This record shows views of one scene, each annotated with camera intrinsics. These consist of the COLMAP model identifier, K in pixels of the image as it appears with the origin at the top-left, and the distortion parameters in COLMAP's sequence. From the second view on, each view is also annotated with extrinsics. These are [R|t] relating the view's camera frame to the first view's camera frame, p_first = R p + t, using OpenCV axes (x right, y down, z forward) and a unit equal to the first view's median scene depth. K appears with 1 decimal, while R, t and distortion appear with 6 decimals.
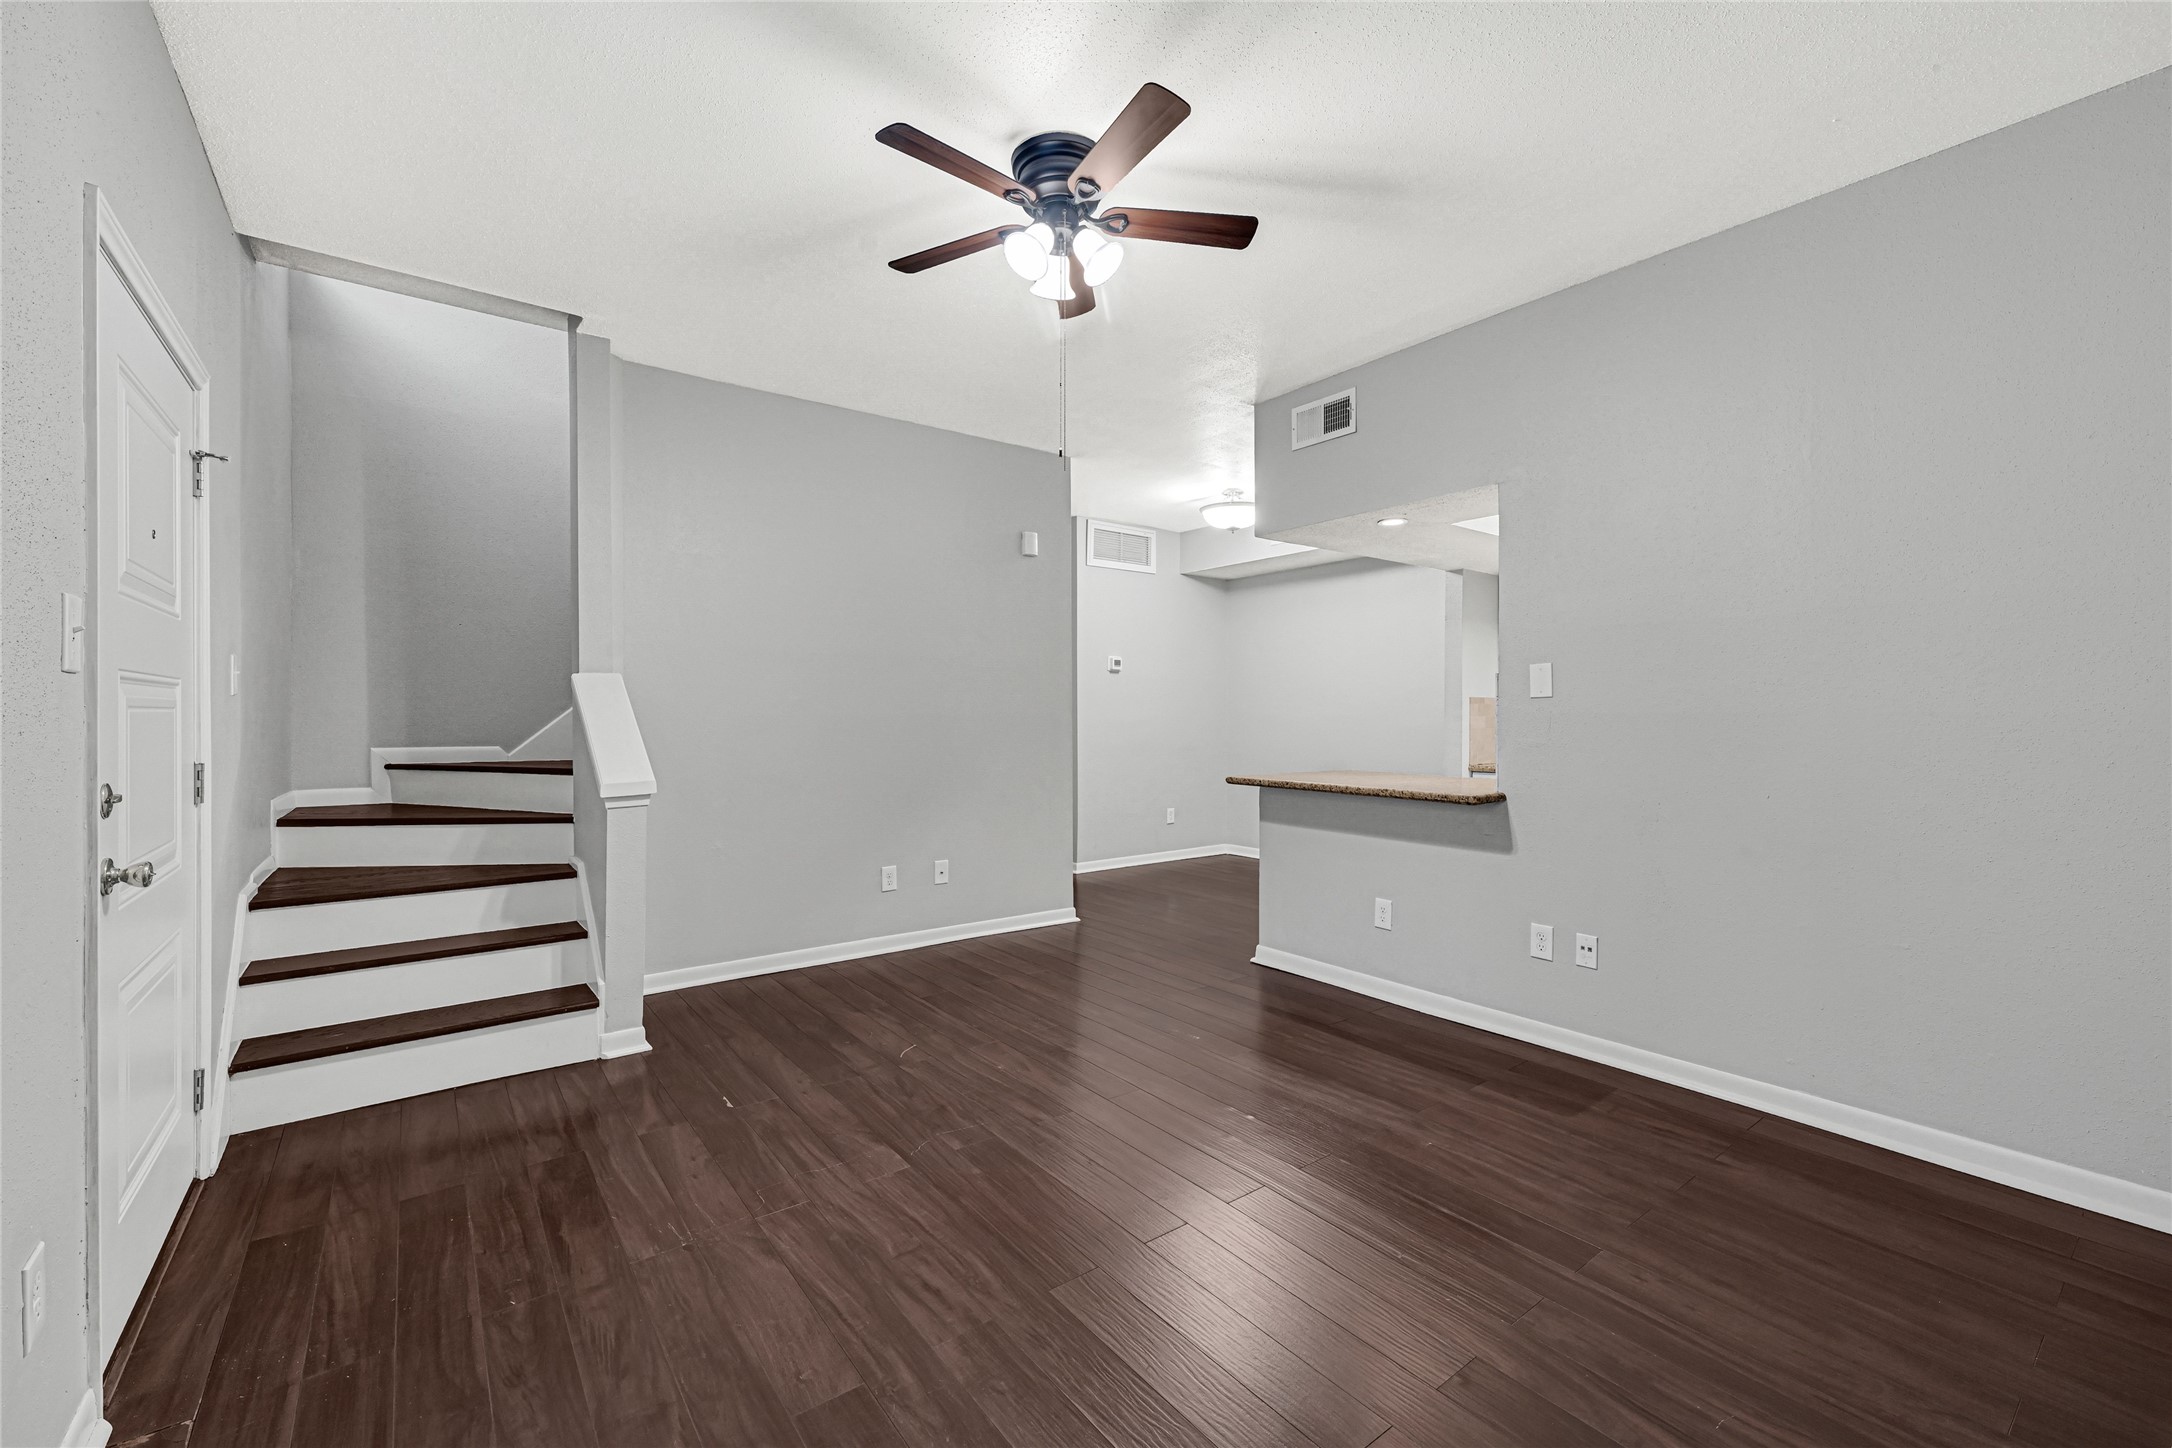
lens RADIAL K [[879.1, 0, 1097.7], [0, 879.1, 714.4], [0, 0, 1]] dist [0.000712, -0.000027]
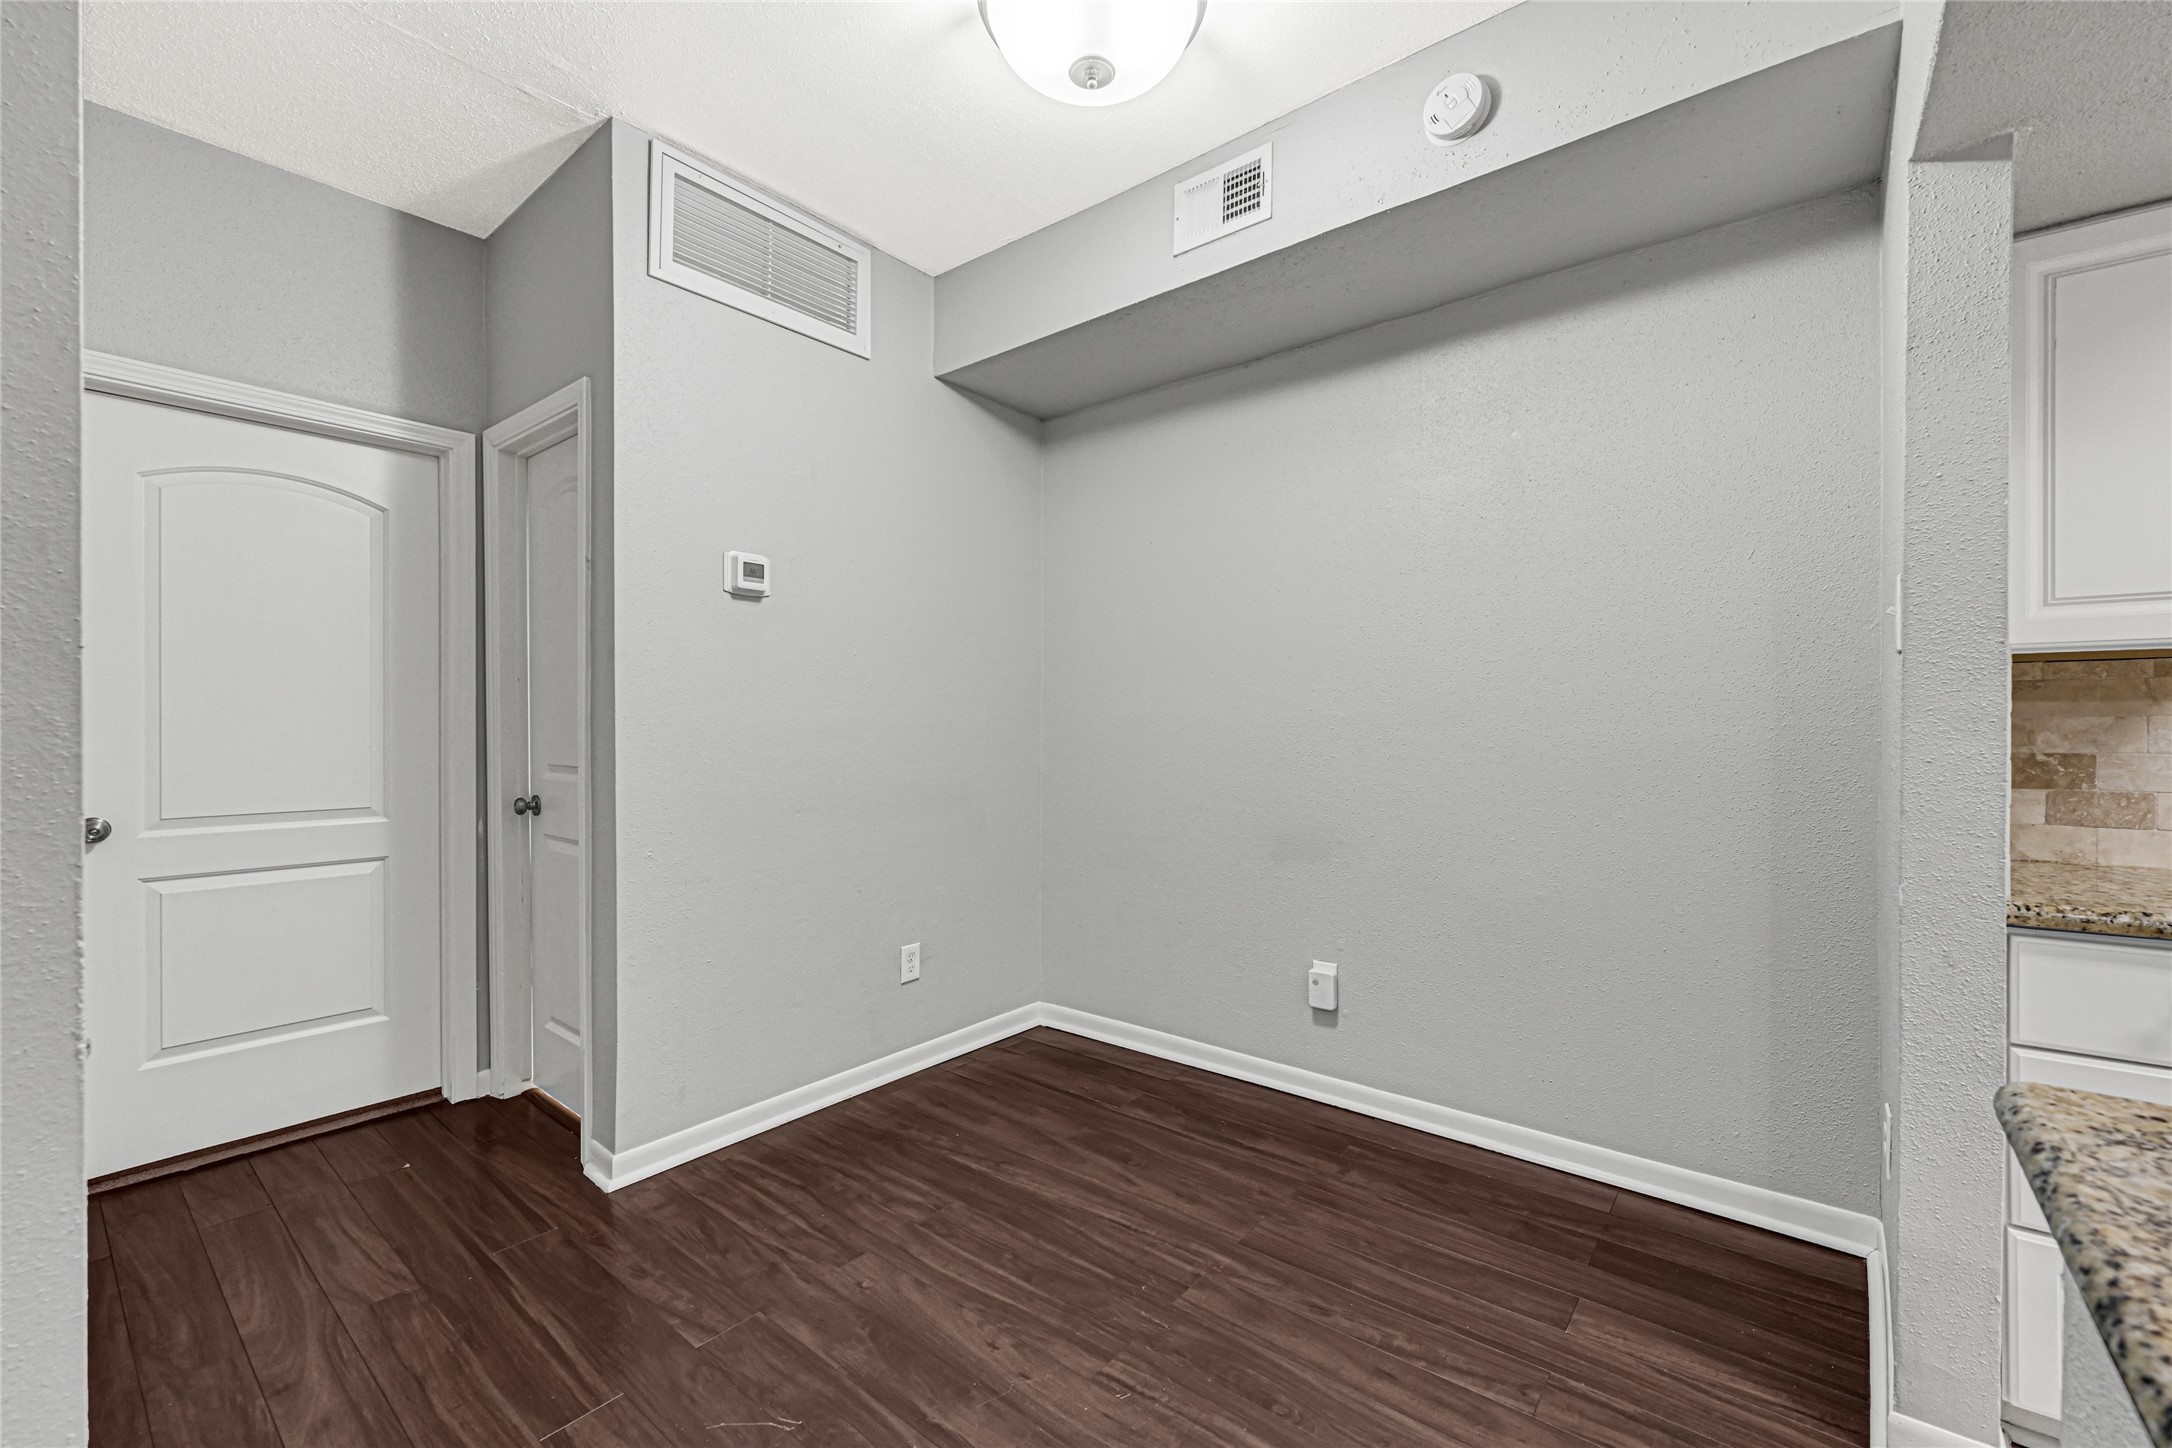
lens RADIAL K [[879.1, 0, 1097.7], [0, 879.1, 714.4], [0, 0, 1]] dist [0.000712, -0.000027]
pose [[0.973192, 0.001860, 0.229987, 0.126138], [-0.000208, 0.999974, -0.007207, 0.005331], [-0.229994, 0.006966, 0.973167, 0.999859]]
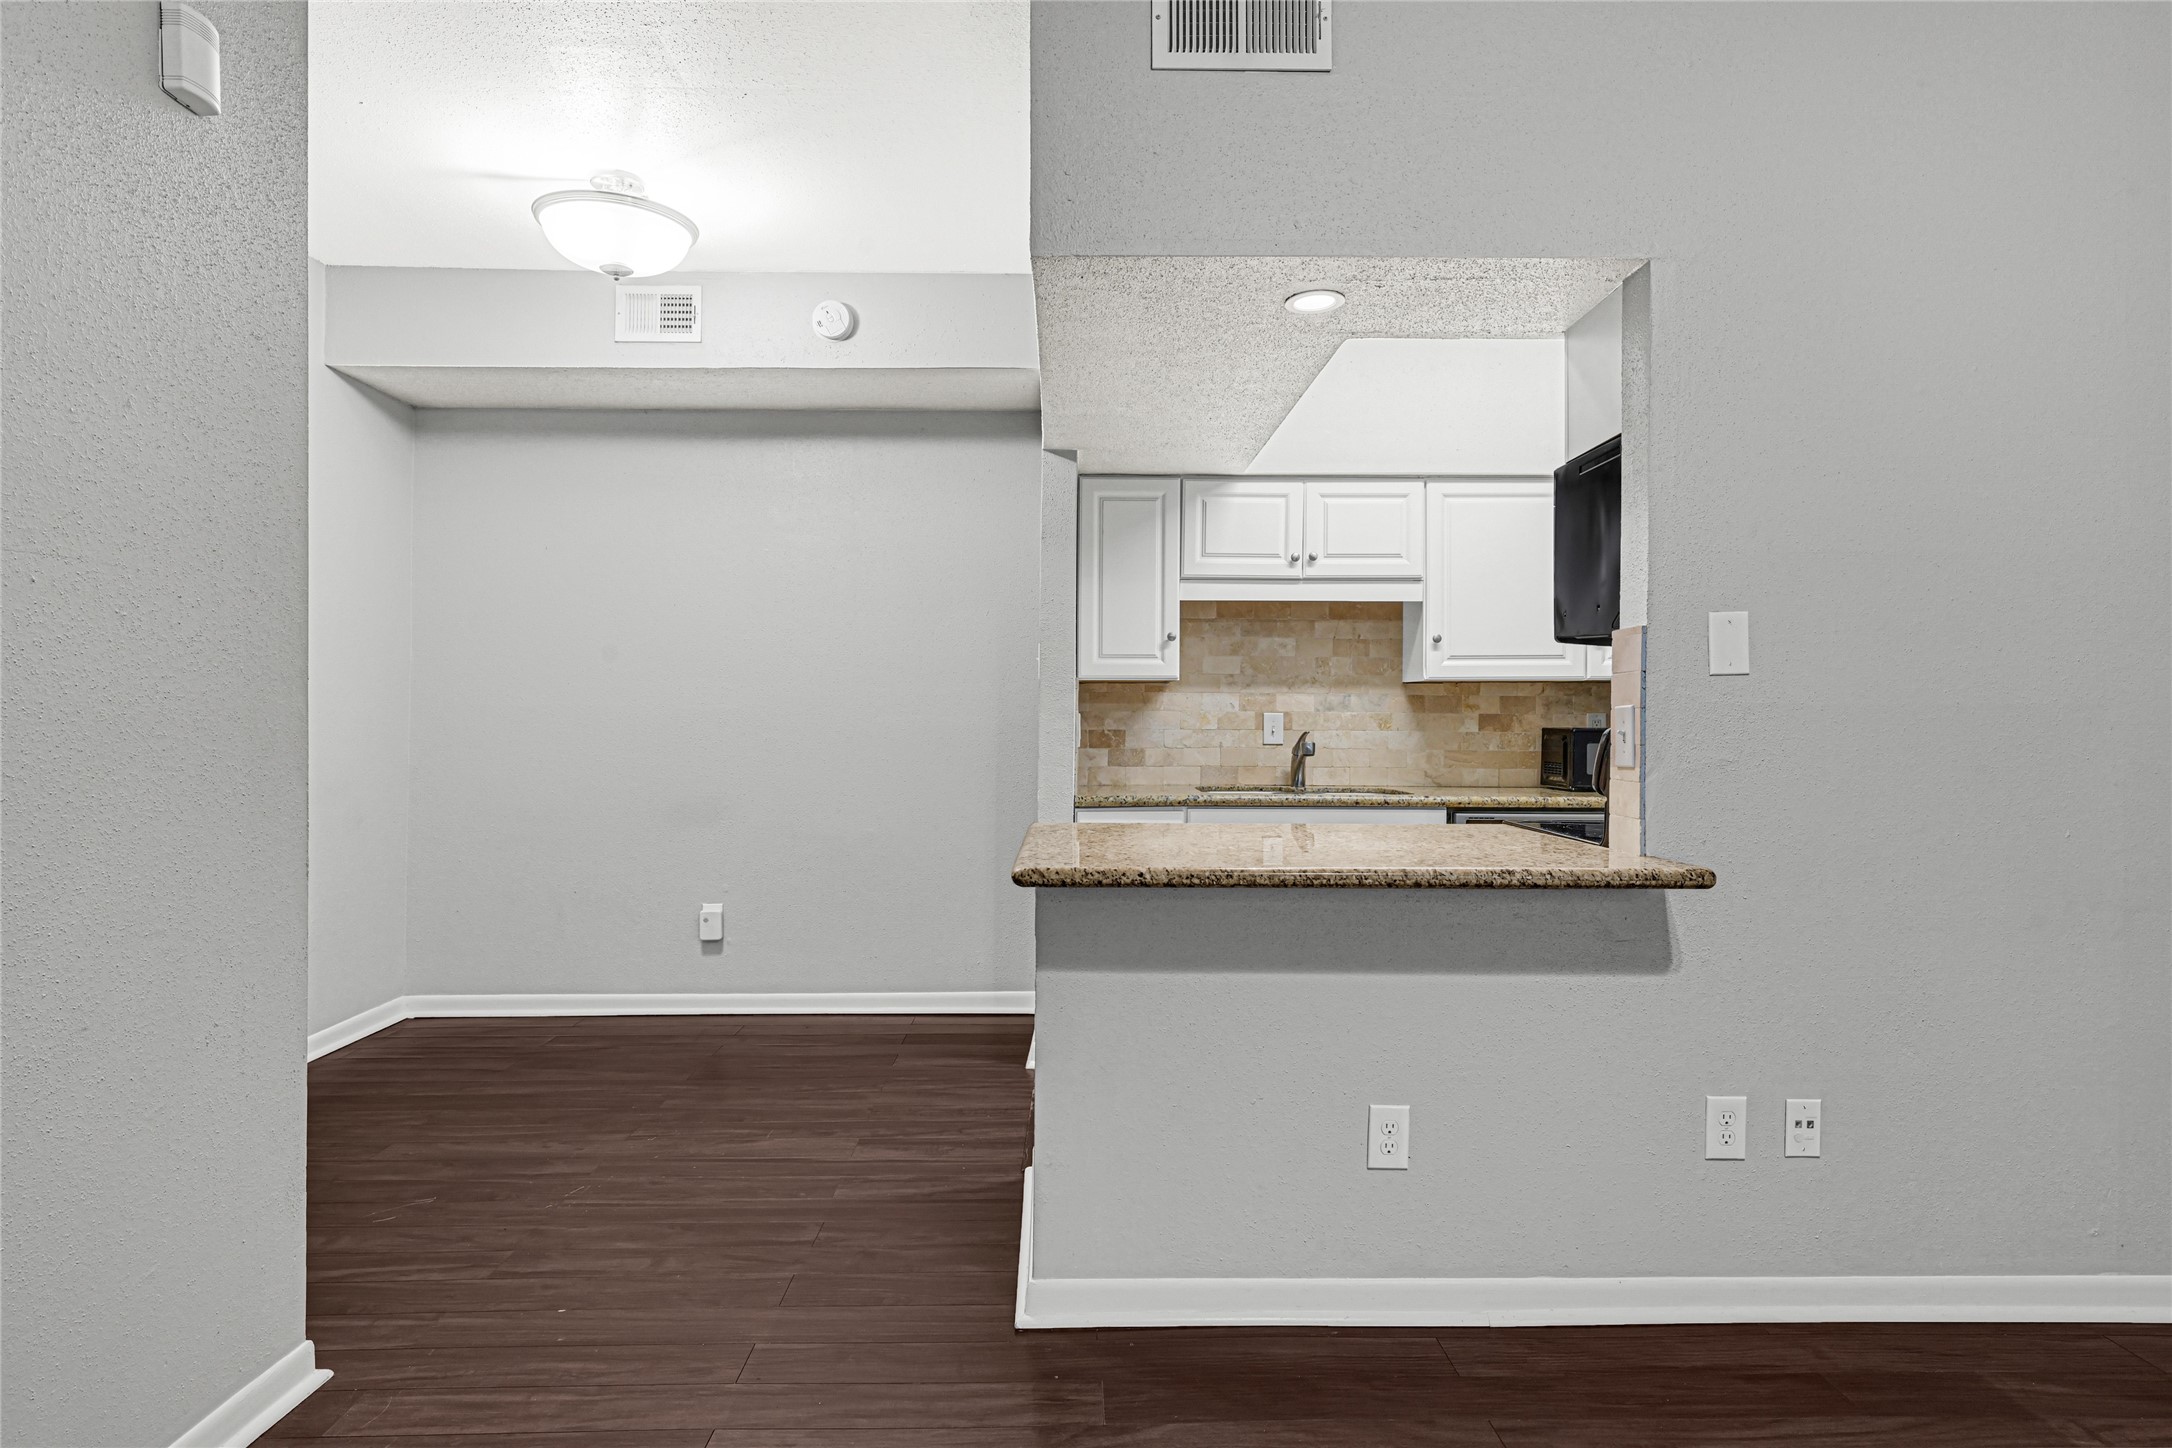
lens RADIAL K [[1162.7, 0, 1081.1], [0, 1162.7, 714.0], [0, 0, 1]] dist [-0.001723, -0.000737]
pose [[0.600434, 0.000388, 0.799675, -0.226251], [-0.003893, 0.999989, 0.002438, 0.003535], [-0.799665, -0.004577, 0.600429, 0.666376]]
